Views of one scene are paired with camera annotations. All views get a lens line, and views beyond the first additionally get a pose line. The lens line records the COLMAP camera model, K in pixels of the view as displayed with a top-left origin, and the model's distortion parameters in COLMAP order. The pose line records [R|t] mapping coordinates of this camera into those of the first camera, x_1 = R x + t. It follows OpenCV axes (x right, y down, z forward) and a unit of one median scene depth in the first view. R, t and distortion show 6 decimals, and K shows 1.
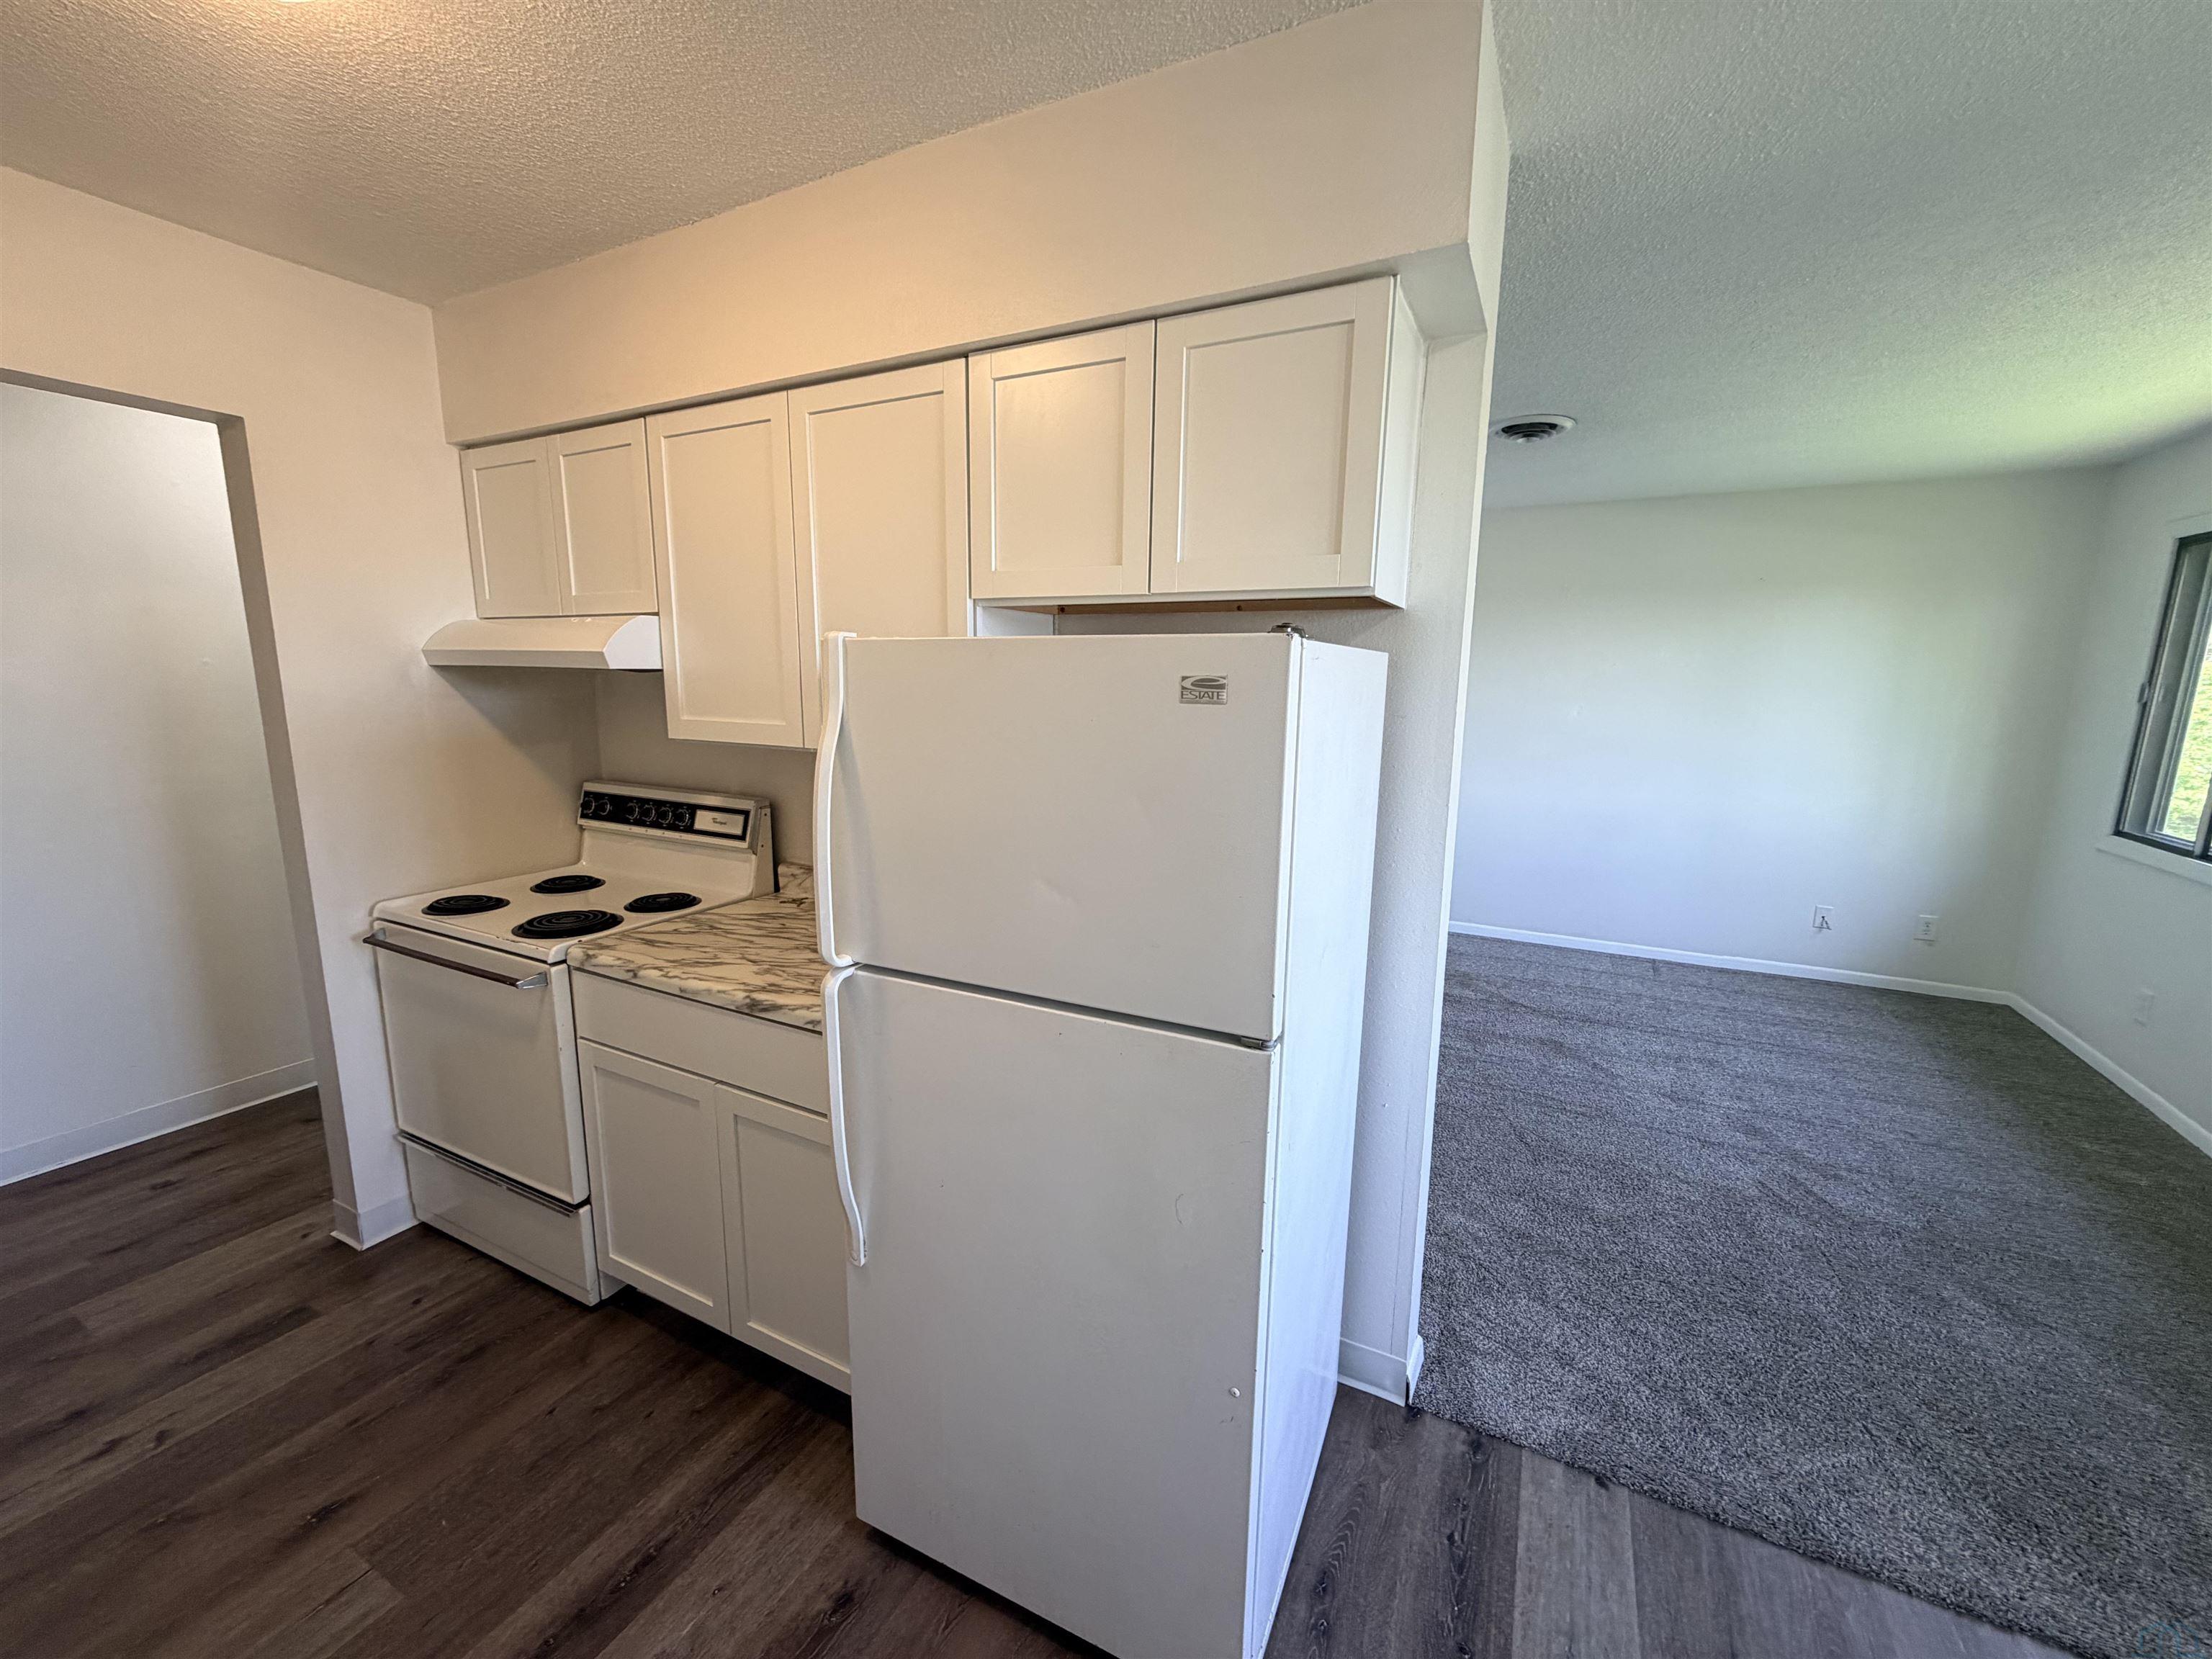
lens RADIAL K [[879.9, 0, 1106.0], [0, 879.9, 829.5], [0, 0, 1]] dist [-0.001296, 0.000019]
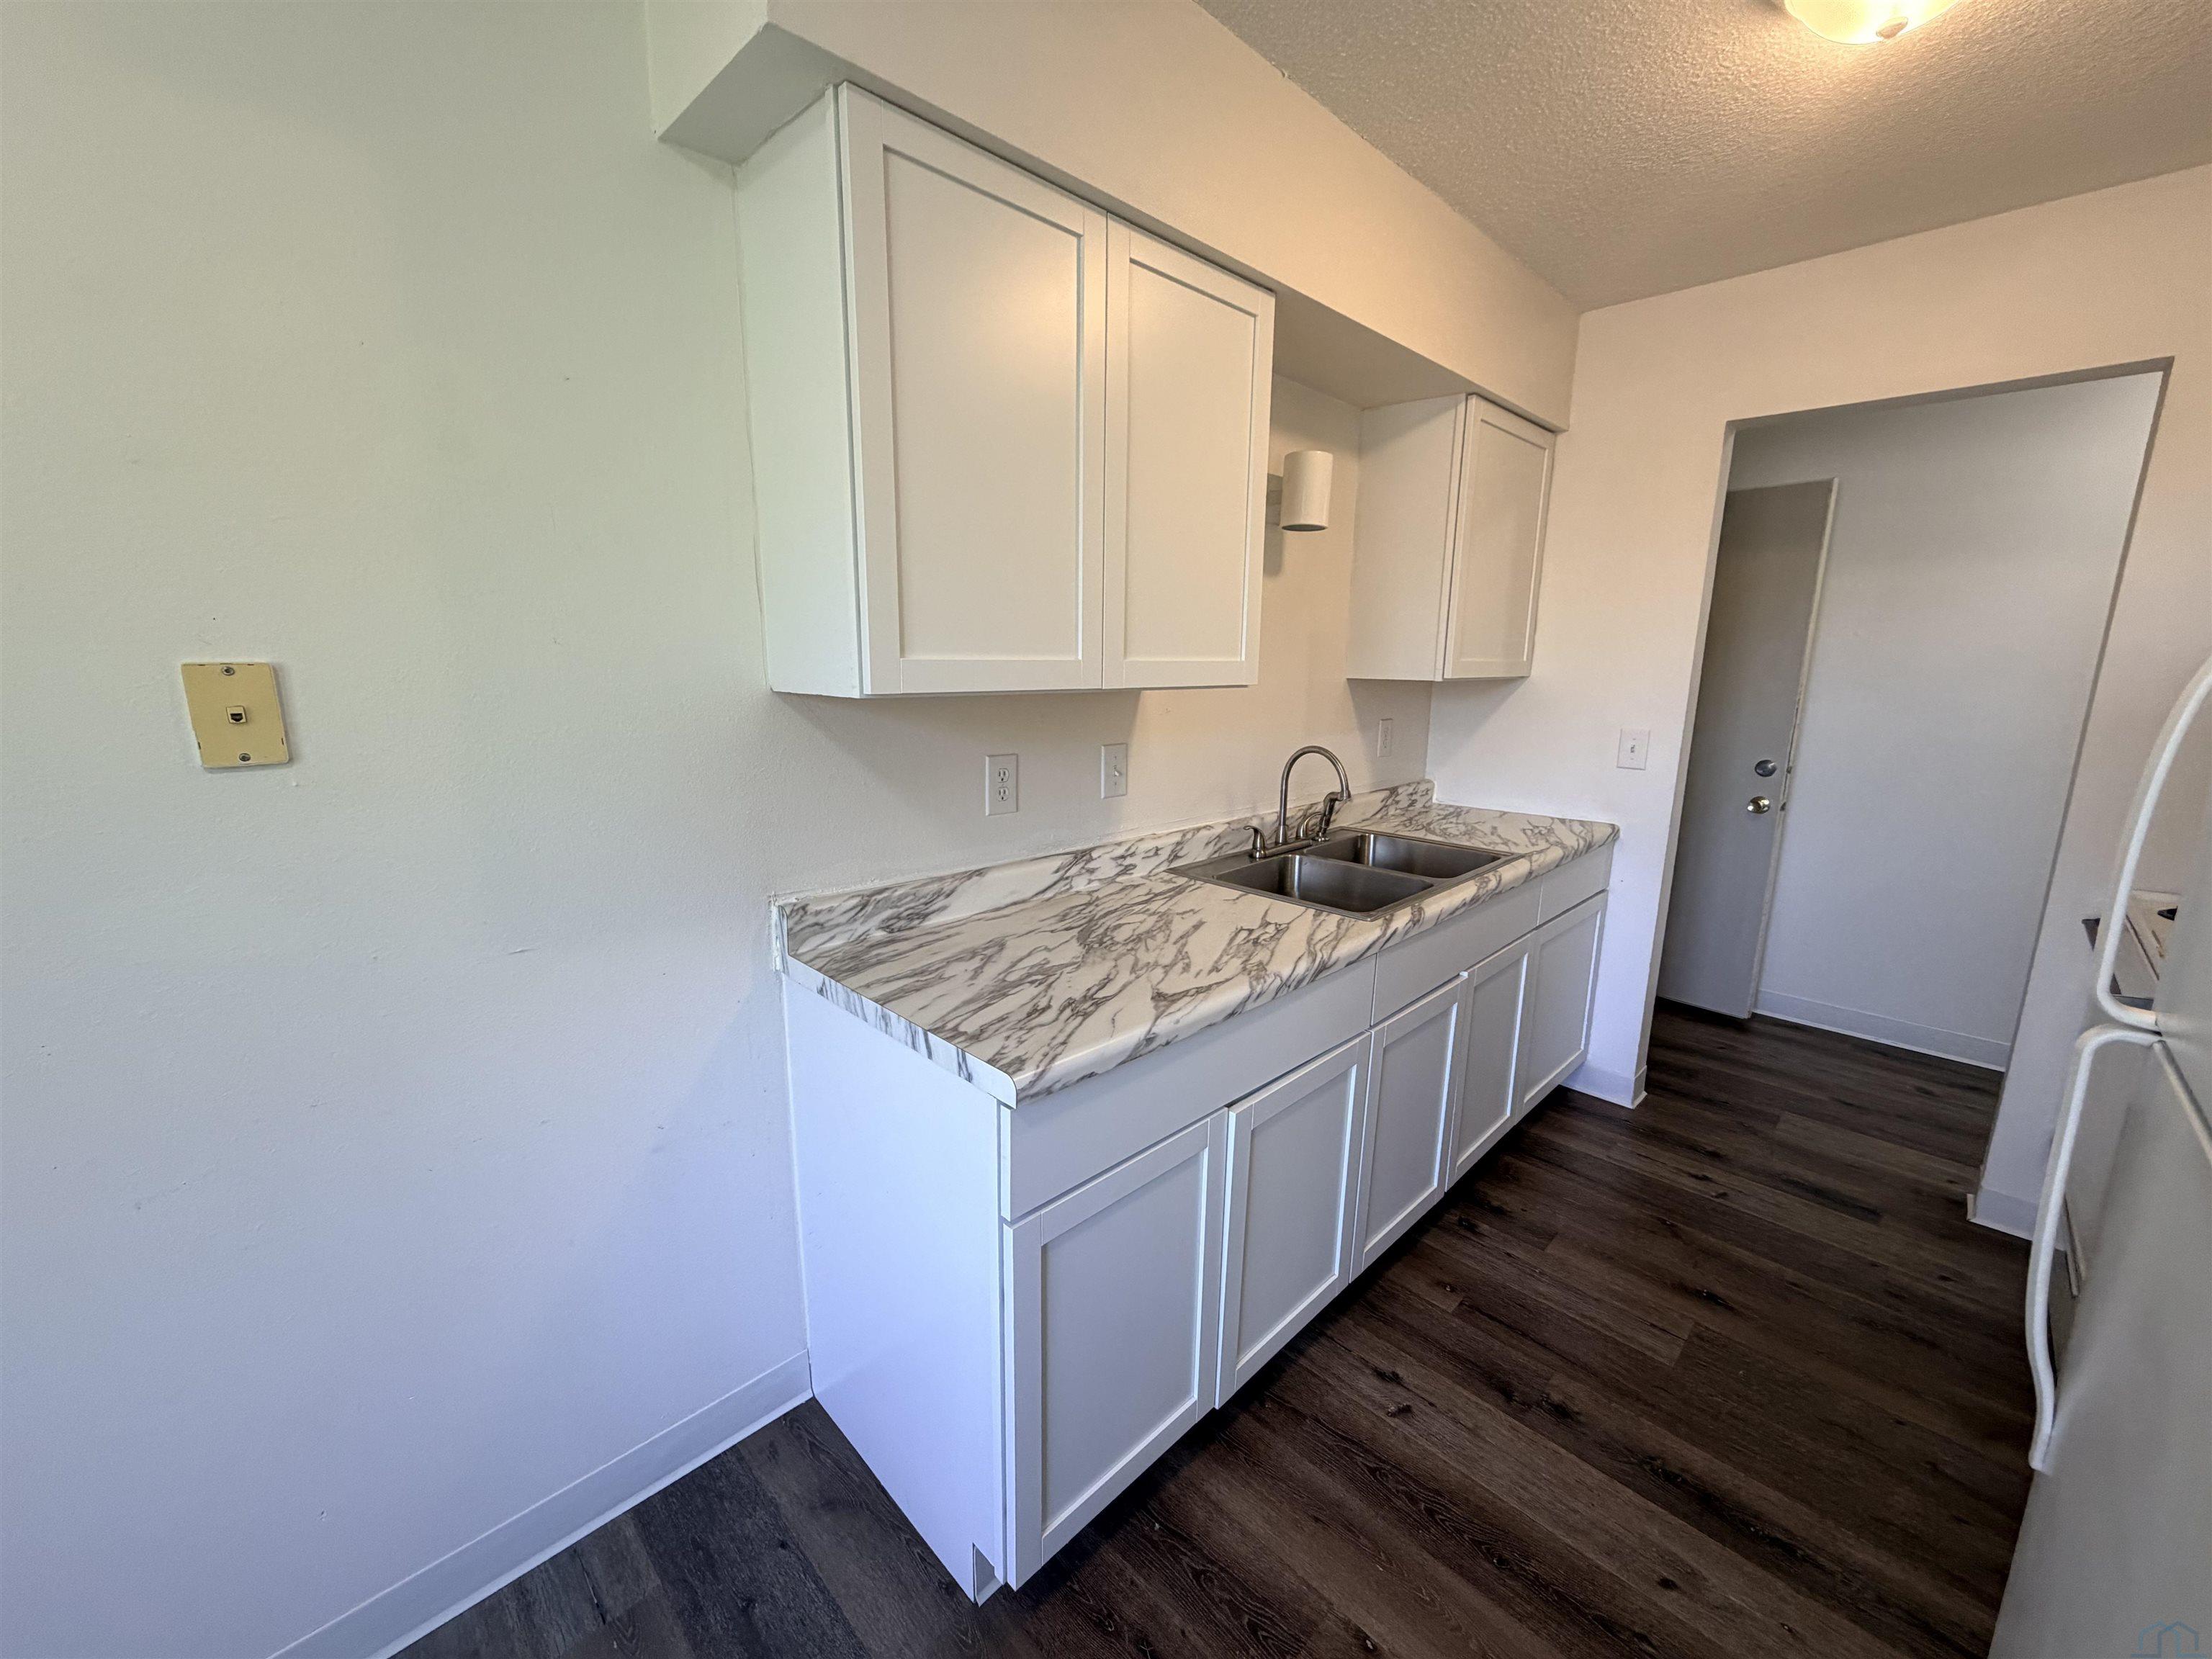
lens RADIAL K [[879.9, 0, 1106.0], [0, 879.9, 829.5], [0, 0, 1]] dist [-0.001296, 0.000019]
pose [[-0.304099, 0.173422, -0.936722, 0.391518], [-0.176778, 0.955940, 0.234369, -0.000957], [0.936095, 0.236864, -0.260043, 0.323960]]
